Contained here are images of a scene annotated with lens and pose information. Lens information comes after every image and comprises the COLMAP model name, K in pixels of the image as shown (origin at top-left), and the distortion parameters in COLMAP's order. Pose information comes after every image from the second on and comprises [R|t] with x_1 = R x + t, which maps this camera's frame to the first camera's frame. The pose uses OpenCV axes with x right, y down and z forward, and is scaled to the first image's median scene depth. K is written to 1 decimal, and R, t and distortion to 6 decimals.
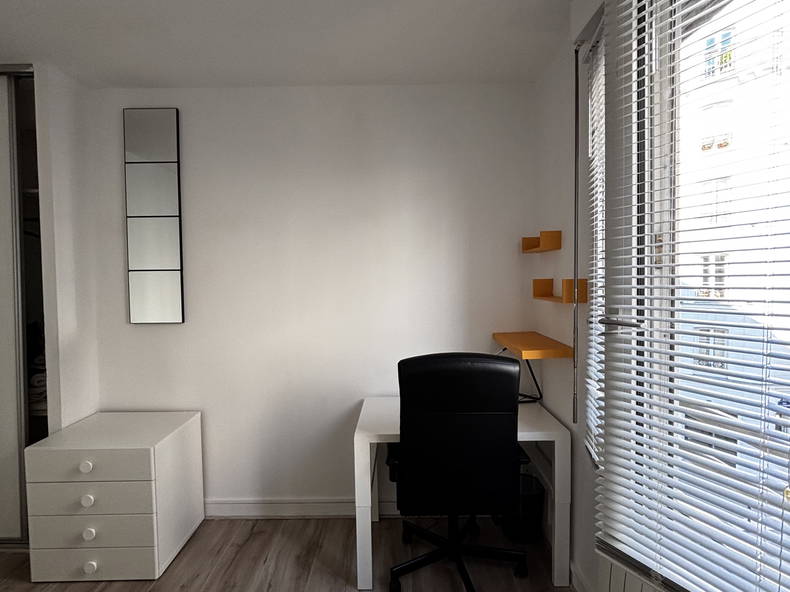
lens RADIAL K [[436.8, 0, 395.0], [0, 436.8, 296.0], [0, 0, 1]] dist [0.019835, -0.002269]
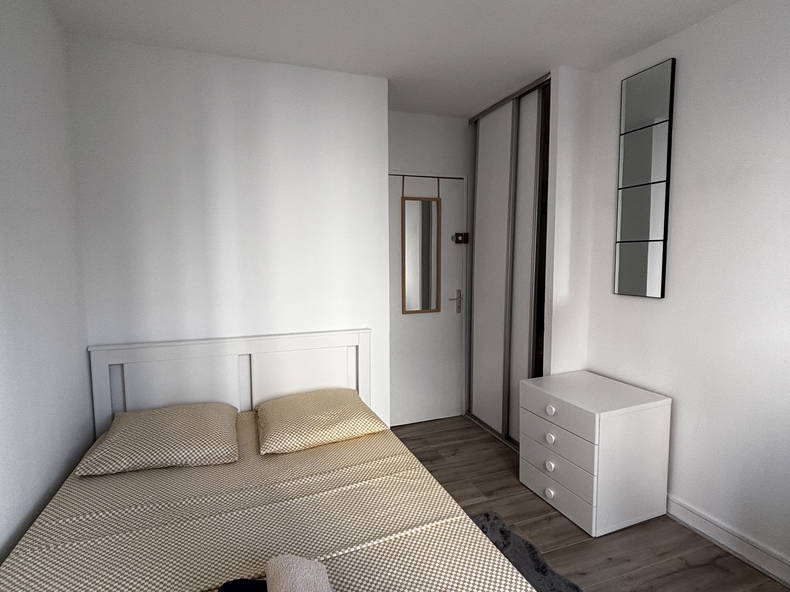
lens RADIAL K [[436.8, 0, 395.0], [0, 436.8, 296.0], [0, 0, 1]] dist [0.019835, -0.002269]
pose [[0.361811, 0.092239, -0.927677, 0.185841], [-0.028516, 0.995723, 0.087883, -0.008971], [0.931815, -0.005344, 0.362894, 0.162396]]
